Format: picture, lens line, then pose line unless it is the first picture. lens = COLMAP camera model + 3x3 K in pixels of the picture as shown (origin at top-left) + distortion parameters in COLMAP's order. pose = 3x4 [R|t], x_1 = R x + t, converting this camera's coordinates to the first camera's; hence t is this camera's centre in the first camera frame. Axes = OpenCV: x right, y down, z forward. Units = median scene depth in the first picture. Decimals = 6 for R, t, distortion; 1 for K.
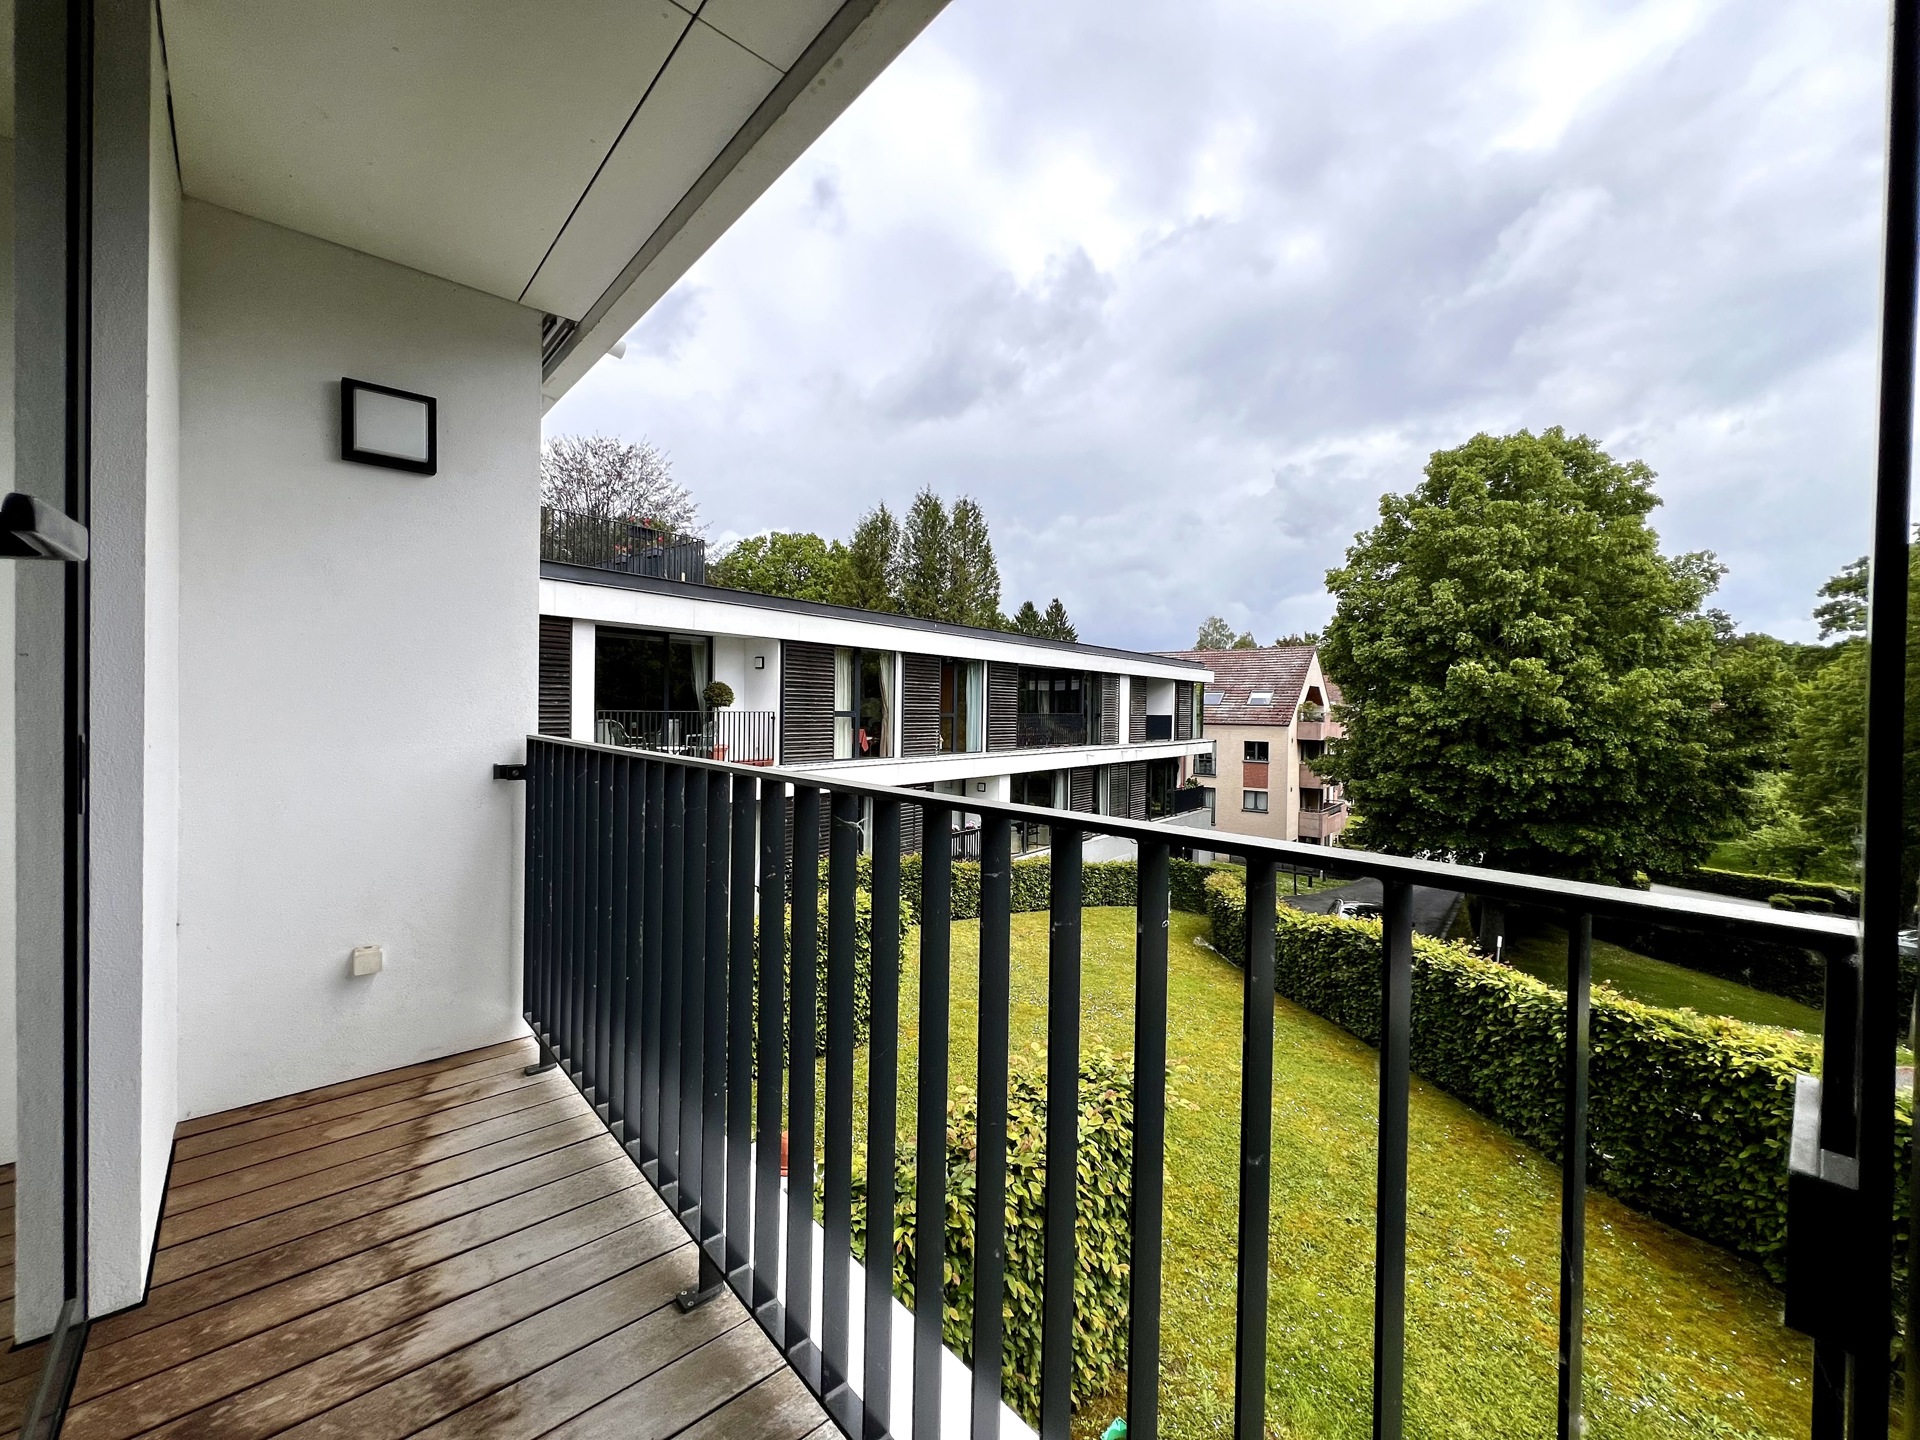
lens RADIAL K [[766.0, 0, 950.1], [0, 766.0, 719.9], [0, 0, 1]] dist [0.001188, 0.000089]
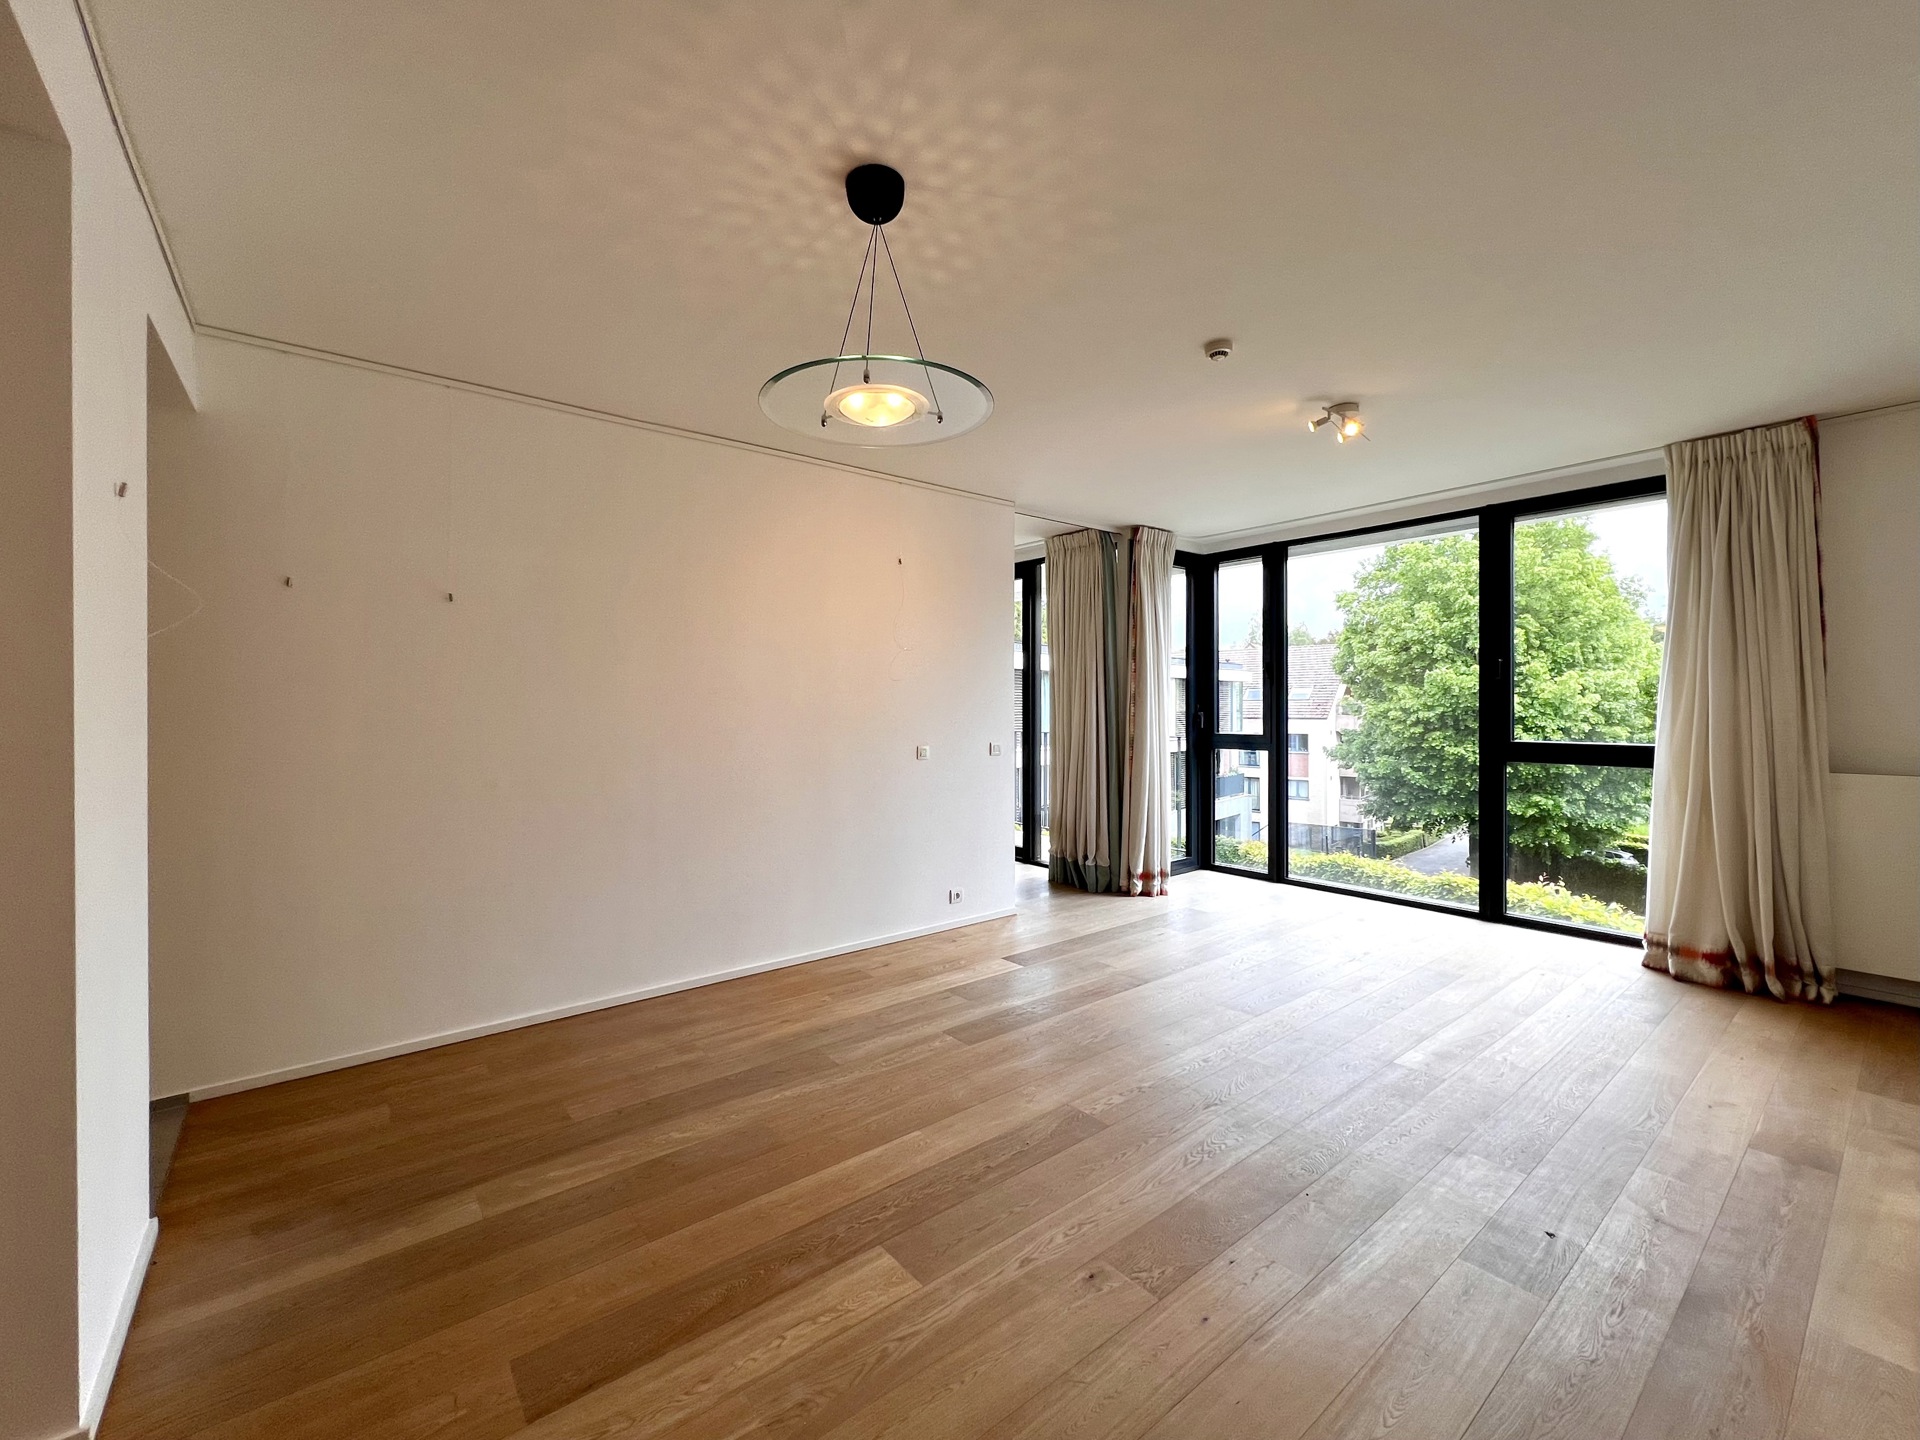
lens RADIAL K [[793.0, 0, 955.8], [0, 793.0, 705.9], [0, 0, 1]] dist [0.000447, 0.000019]
pose [[0.998597, -0.018840, -0.049479, -0.069082], [0.018059, 0.999706, -0.016182, -0.004152], [0.049769, 0.015266, 0.998644, -0.359036]]
